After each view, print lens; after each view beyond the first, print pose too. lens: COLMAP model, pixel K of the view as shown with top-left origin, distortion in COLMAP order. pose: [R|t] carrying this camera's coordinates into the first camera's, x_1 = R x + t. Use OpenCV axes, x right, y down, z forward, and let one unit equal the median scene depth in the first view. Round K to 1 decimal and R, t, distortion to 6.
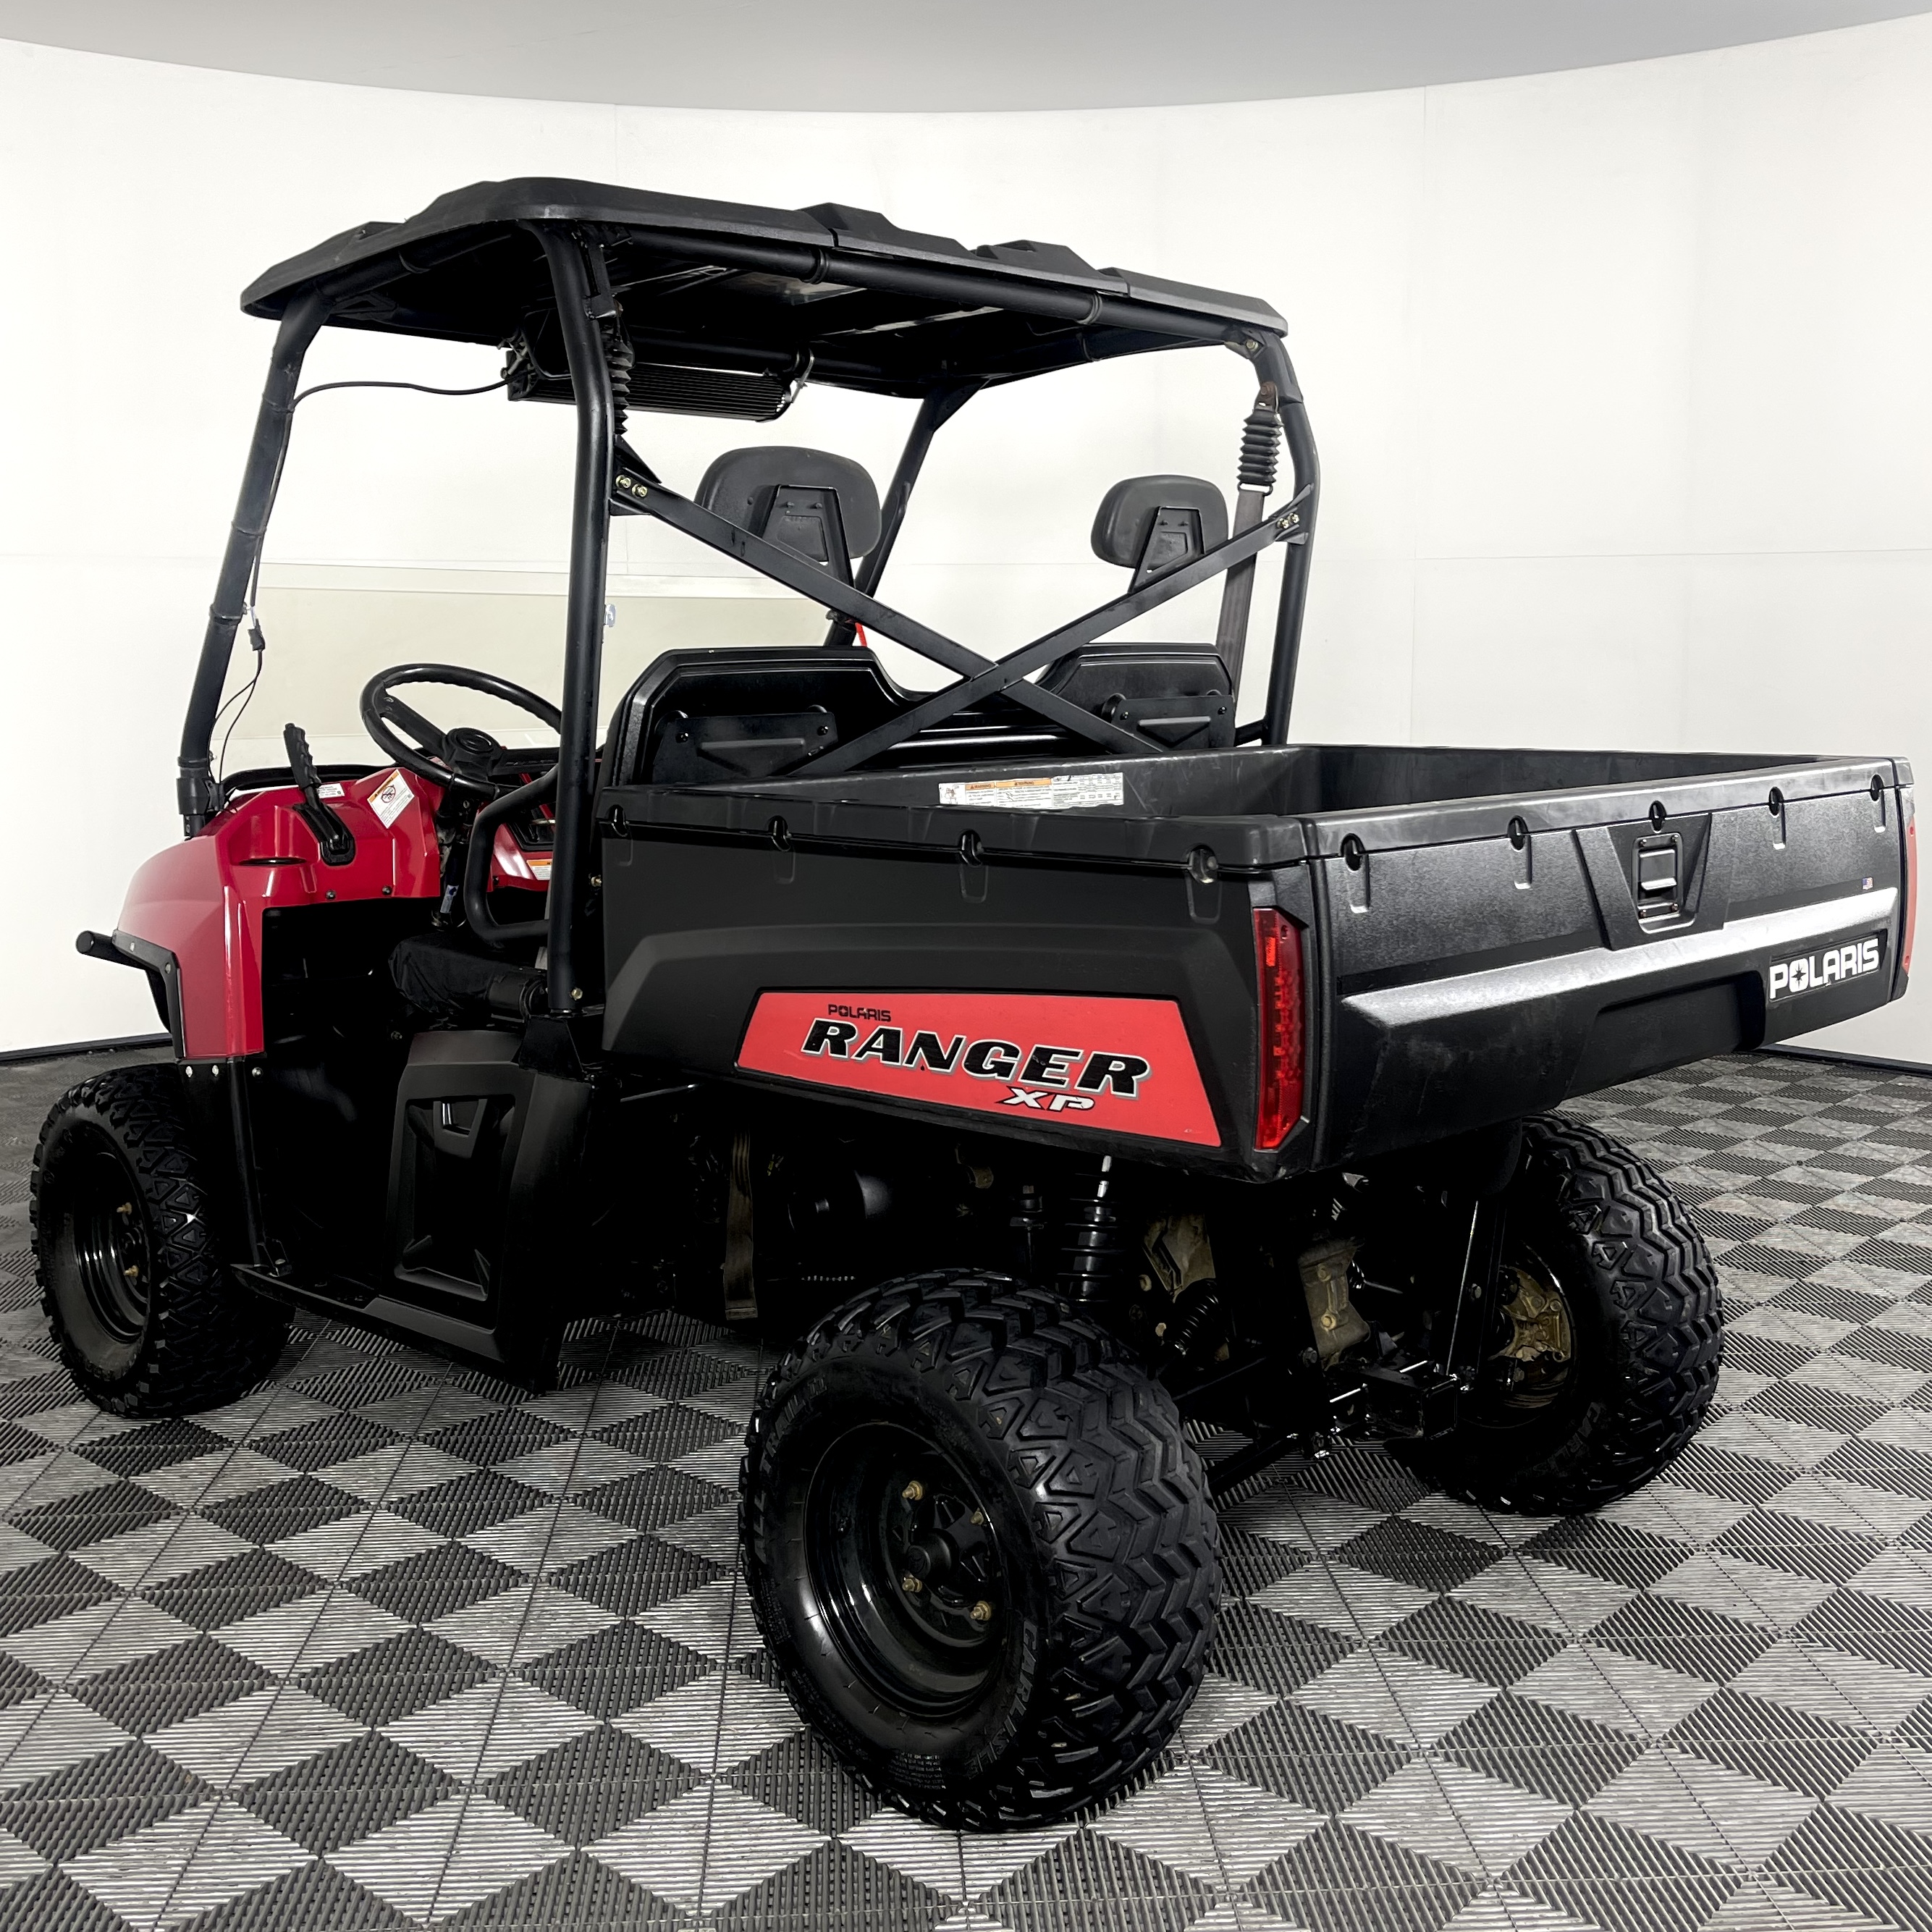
lens RADIAL K [[2137.6, 0, 966.0], [0, 2137.6, 966.0], [0, 0, 1]] dist [0.065655, -0.005402]
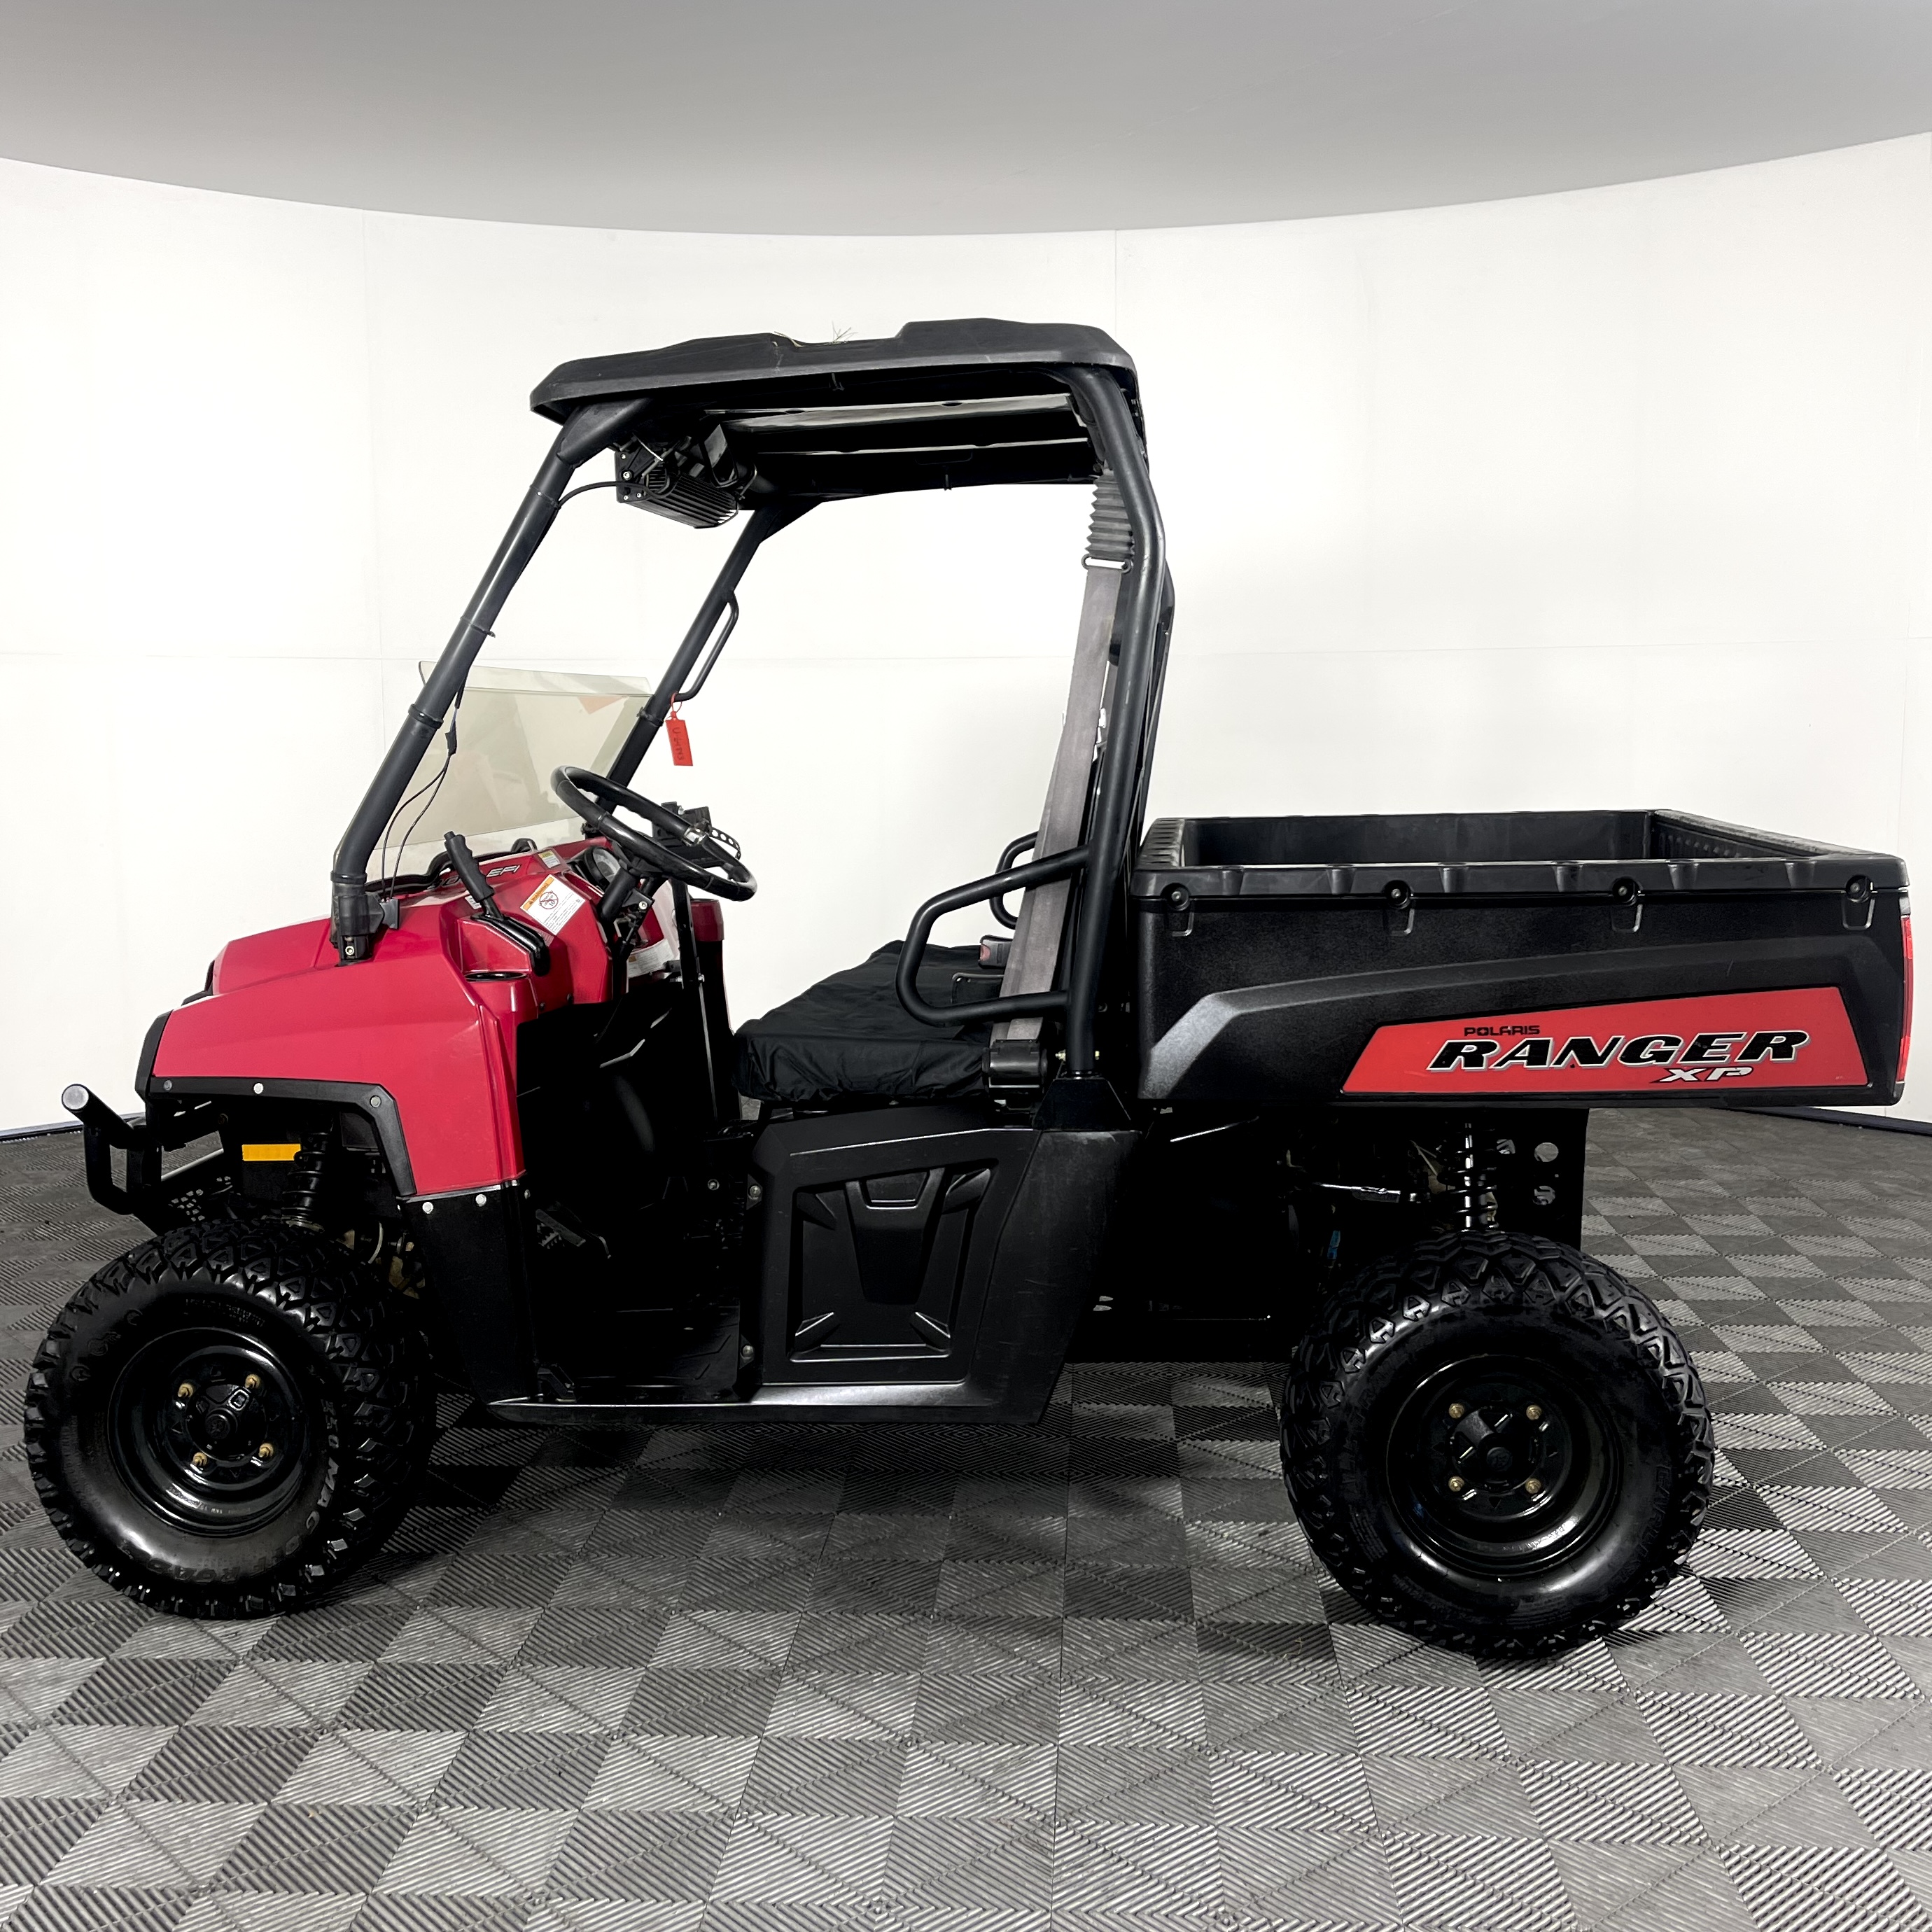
lens RADIAL K [[2197.1, 0, 966.0], [0, 2197.1, 966.0], [0, 0, 1]] dist [0.009526, -0.033365]
pose [[0.798745, -0.074529, 0.597036, -0.998000], [0.096013, 0.995371, -0.004198, -0.038117], [-0.593959, 0.060677, 0.802204, 0.132612]]
